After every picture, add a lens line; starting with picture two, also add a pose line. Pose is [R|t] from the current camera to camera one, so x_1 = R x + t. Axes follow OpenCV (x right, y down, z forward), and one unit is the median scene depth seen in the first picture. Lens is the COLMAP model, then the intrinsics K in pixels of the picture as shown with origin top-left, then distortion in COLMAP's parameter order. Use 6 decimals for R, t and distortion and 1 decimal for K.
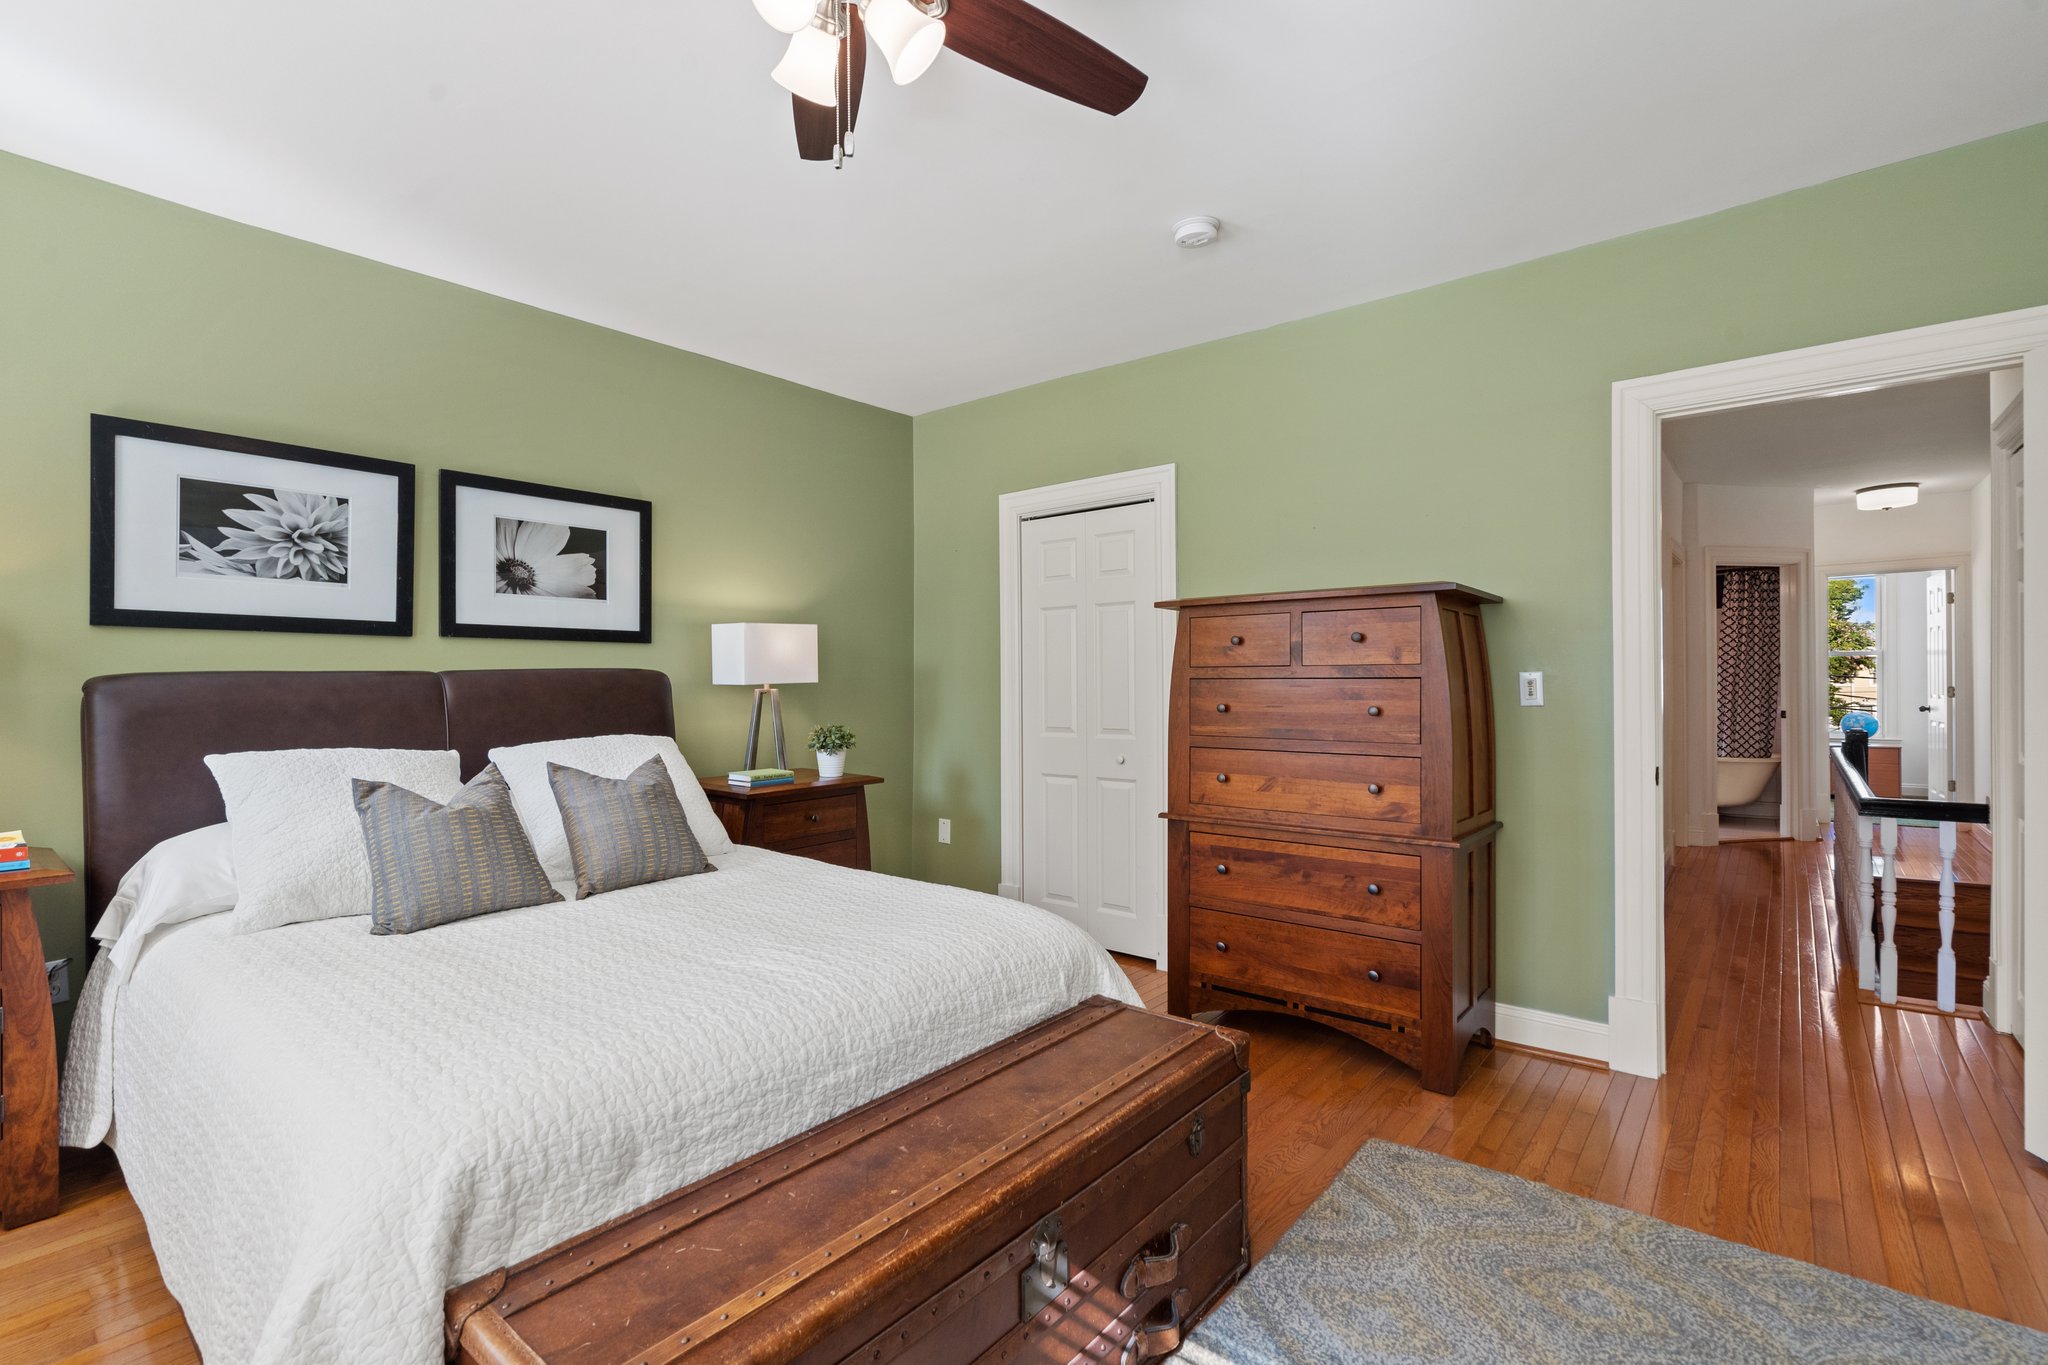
lens RADIAL K [[941.0, 0, 1022.4], [0, 941.0, 675.8], [0, 0, 1]] dist [-0.000186, 0.000029]
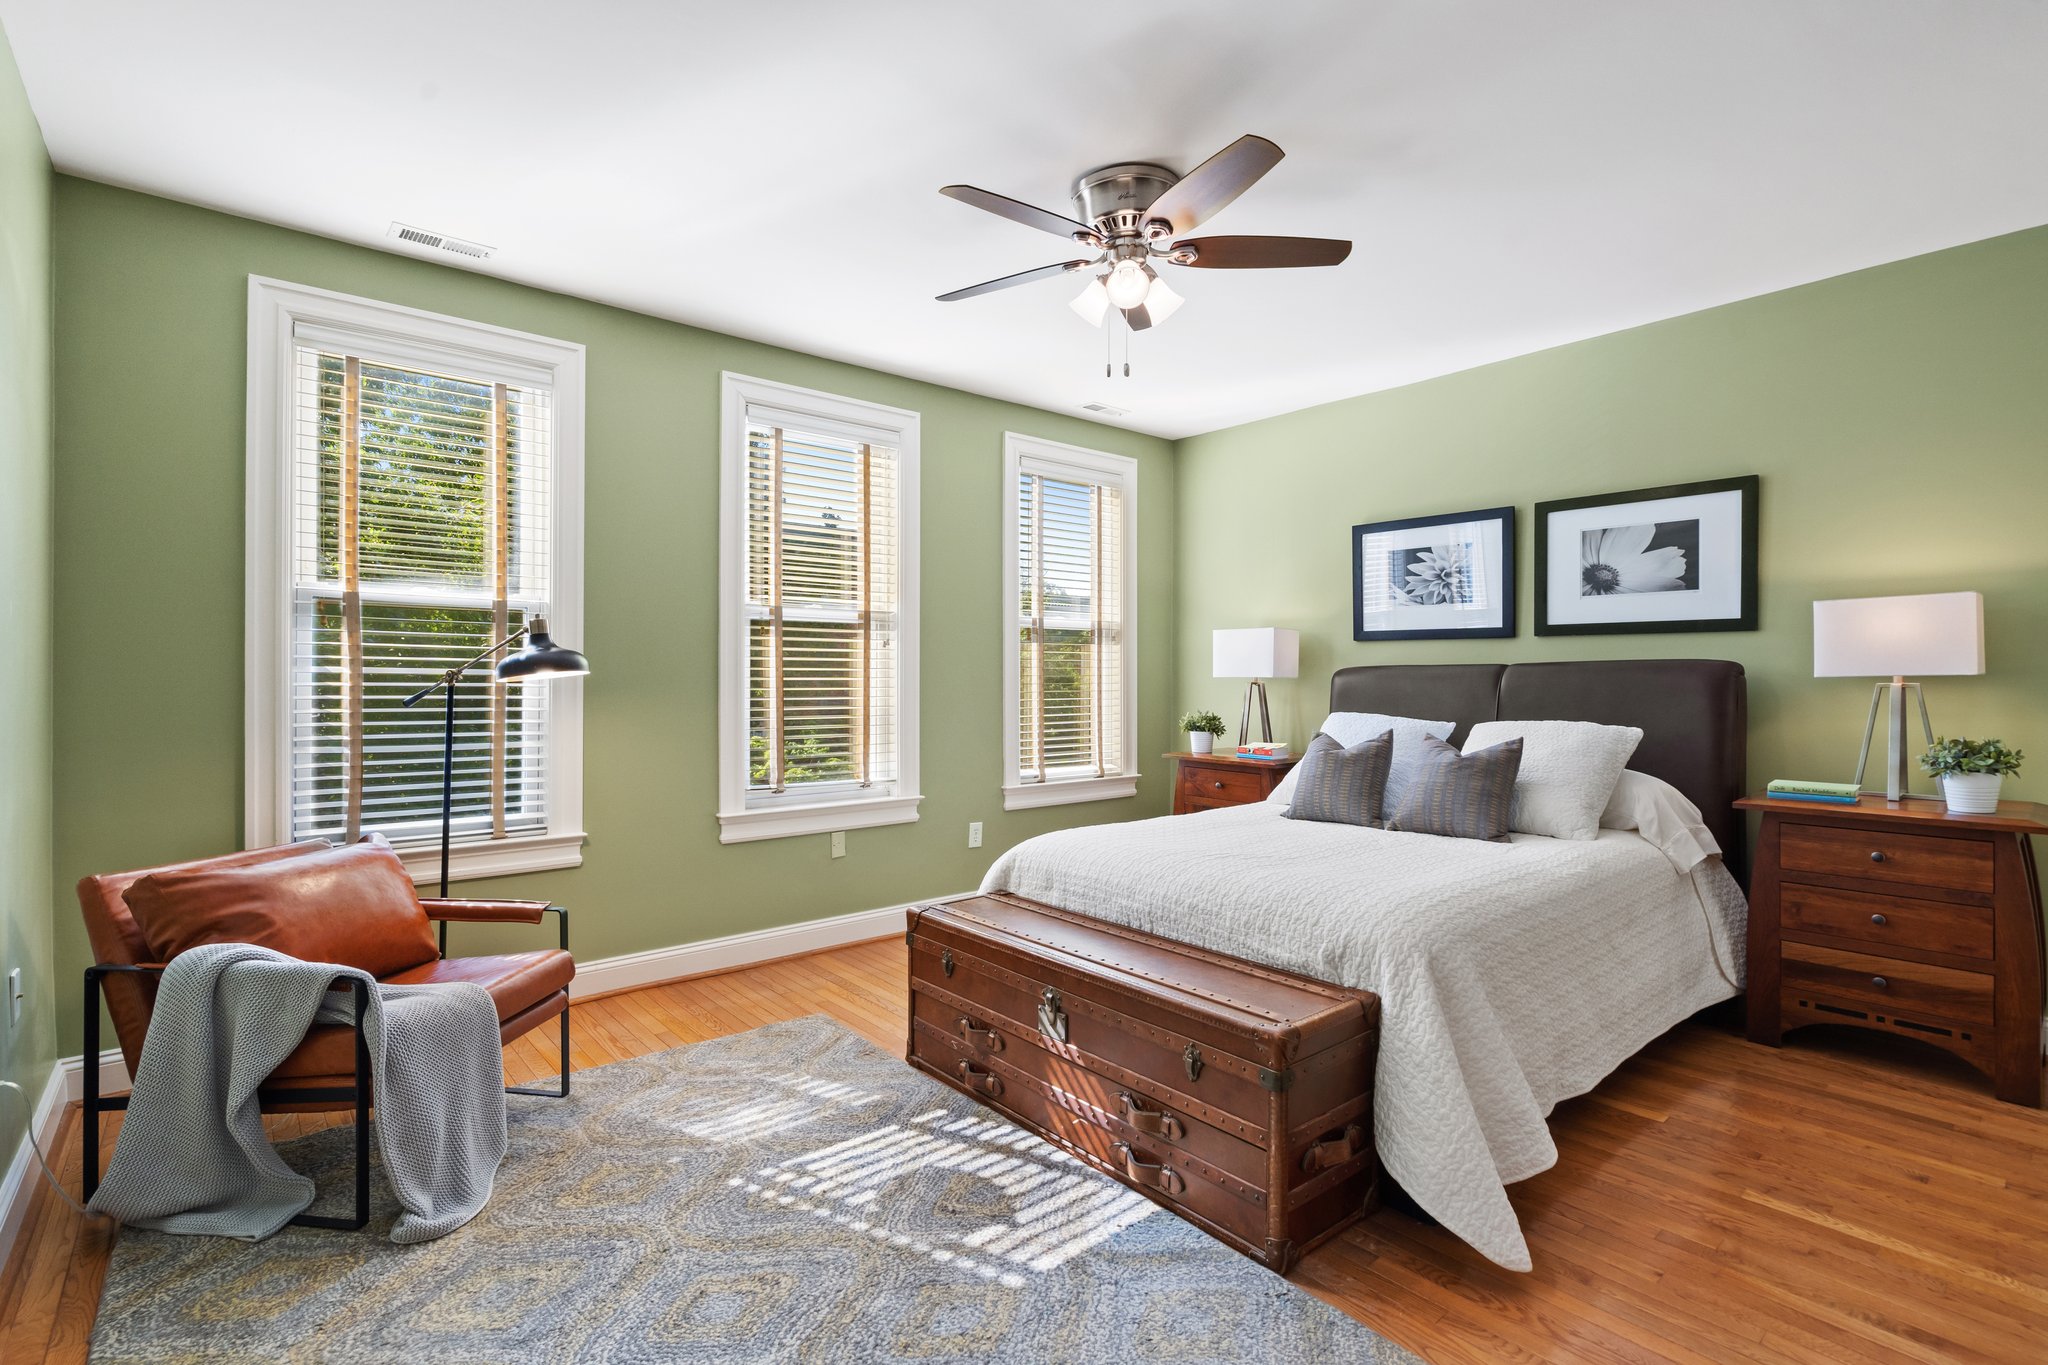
lens RADIAL K [[941.0, 0, 1022.4], [0, 941.0, 675.8], [0, 0, 1]] dist [-0.000186, 0.000029]
pose [[-0.181076, 0.007246, -0.983442, 0.663239], [0.005216, 0.999966, 0.006408, -0.000283], [0.983455, -0.003970, -0.181108, 0.489205]]
